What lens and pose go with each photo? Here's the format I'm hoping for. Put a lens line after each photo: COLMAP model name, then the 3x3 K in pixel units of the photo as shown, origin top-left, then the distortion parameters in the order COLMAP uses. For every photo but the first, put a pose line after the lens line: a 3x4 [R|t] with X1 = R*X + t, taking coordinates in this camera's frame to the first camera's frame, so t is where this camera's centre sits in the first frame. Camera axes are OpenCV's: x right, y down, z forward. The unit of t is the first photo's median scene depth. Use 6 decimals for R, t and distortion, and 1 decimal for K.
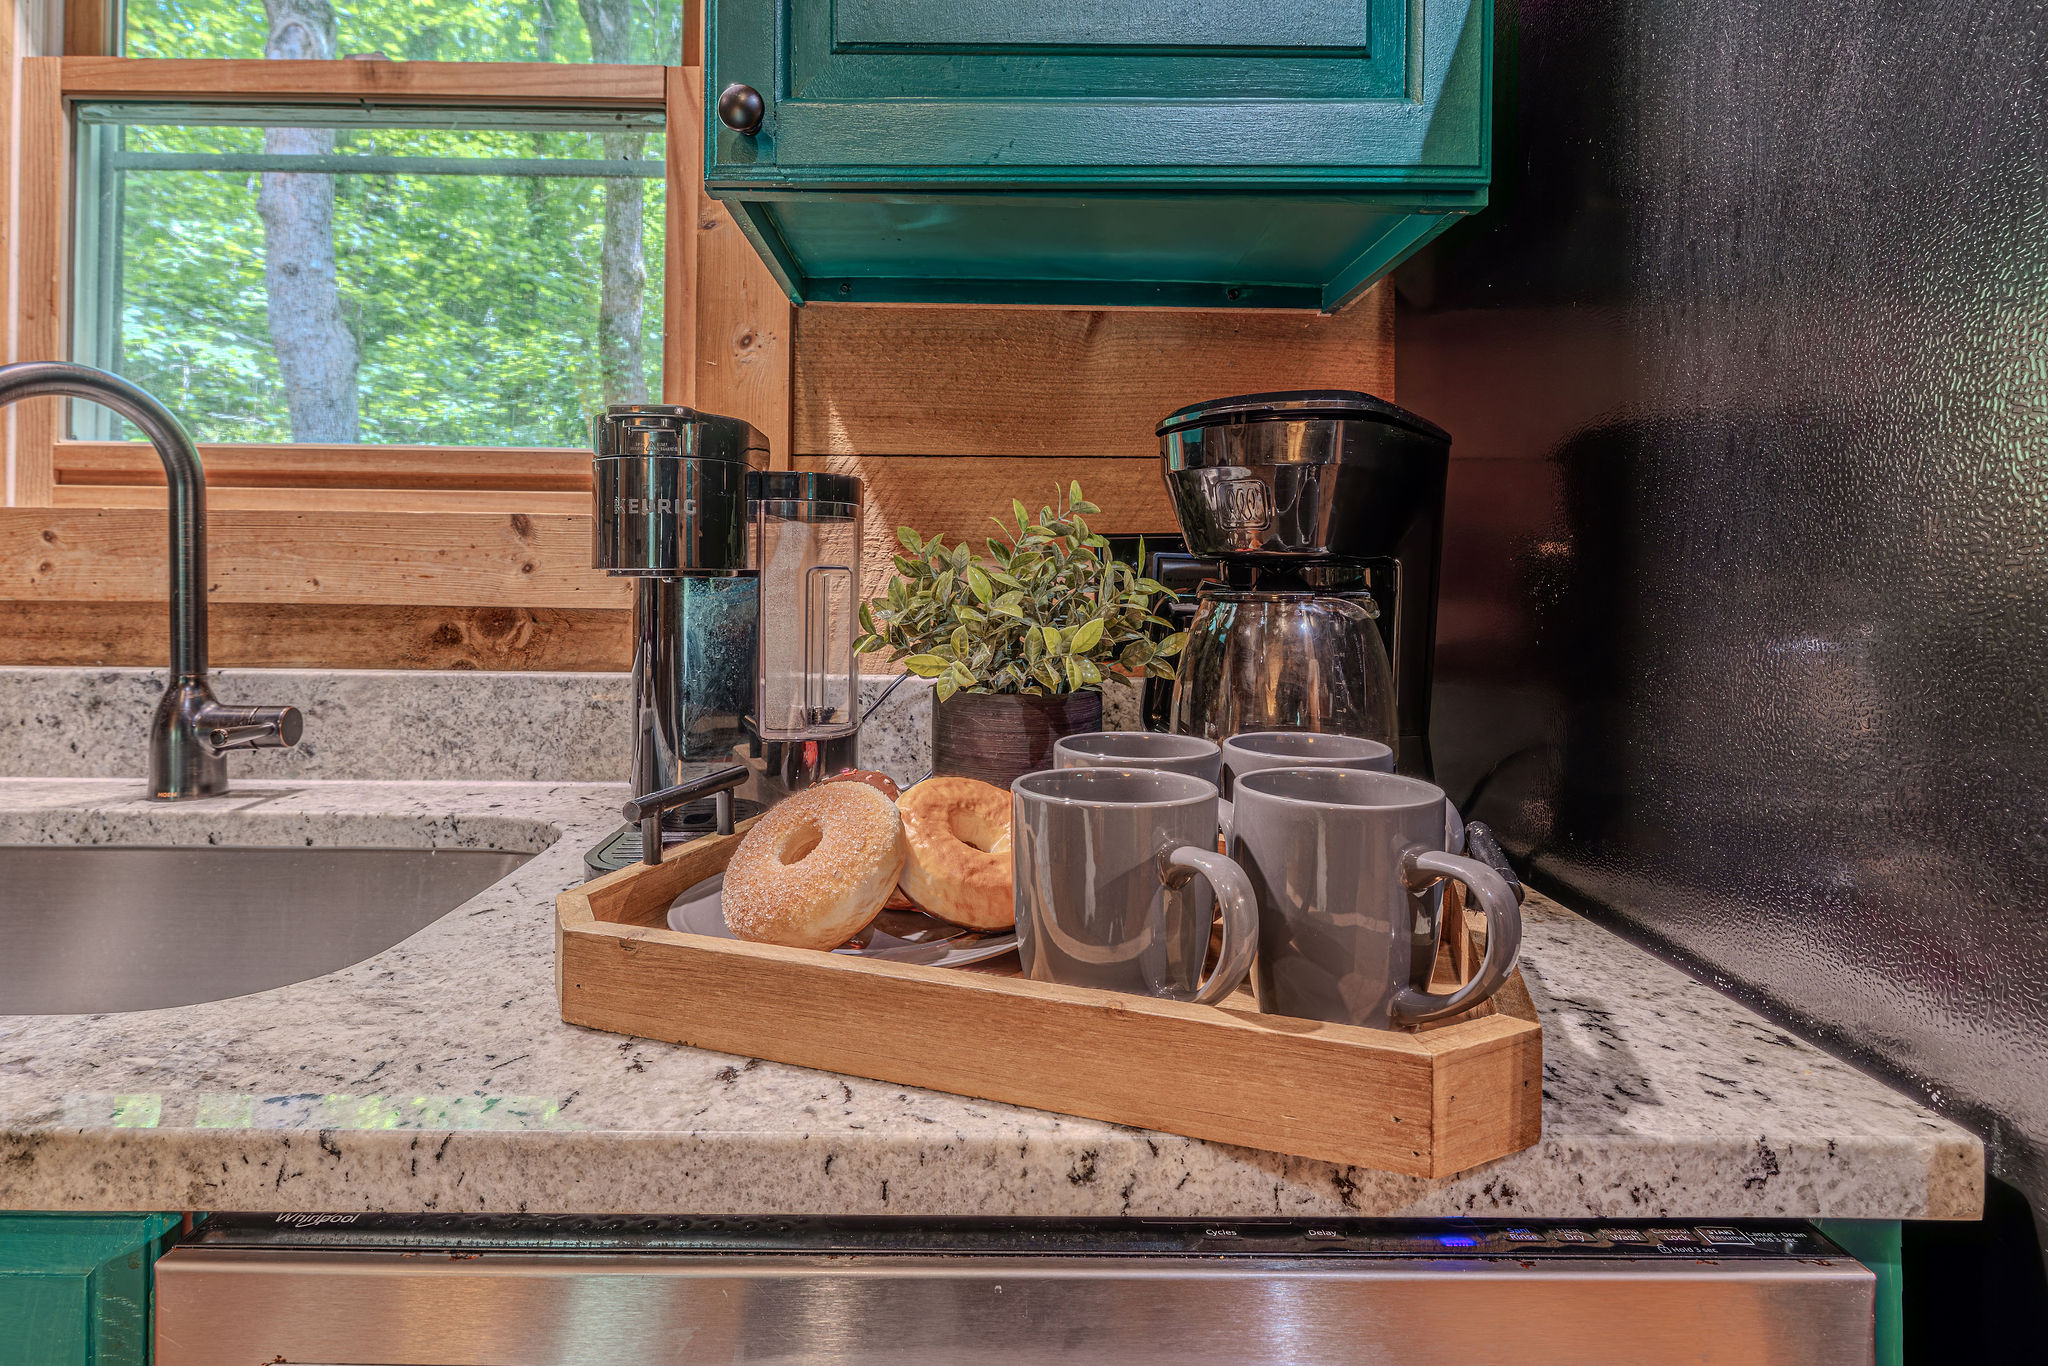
lens RADIAL K [[901.5, 0, 1023.9], [0, 901.5, 683.1], [0, 0, 1]] dist [-0.003035, -0.000475]
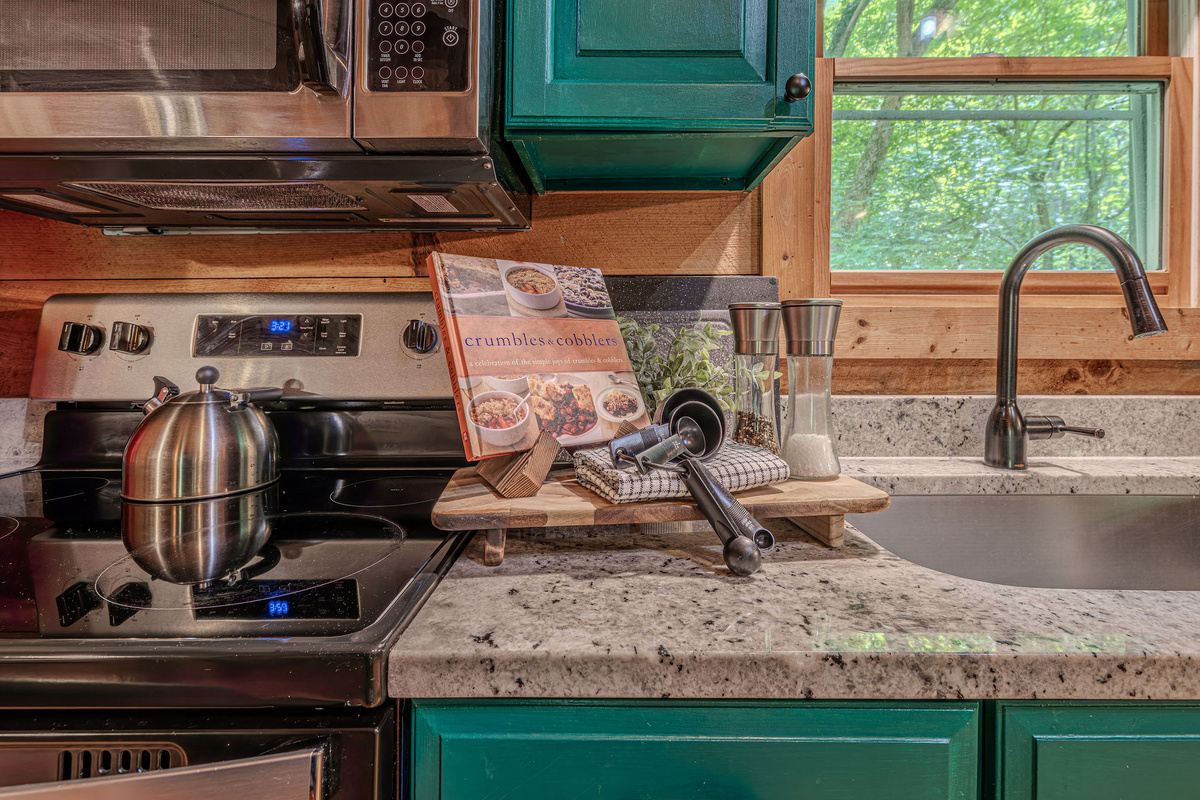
lens RADIAL K [[497.9, 0, 600.2], [0, 497.9, 399.3], [0, 0, 1]] dist [-0.002174, 0.000348]
pose [[0.999755, -0.009962, -0.019748, -1.610701], [0.009880, 0.999942, -0.004236, -0.011164], [0.019789, 0.004040, 0.999796, -0.009284]]
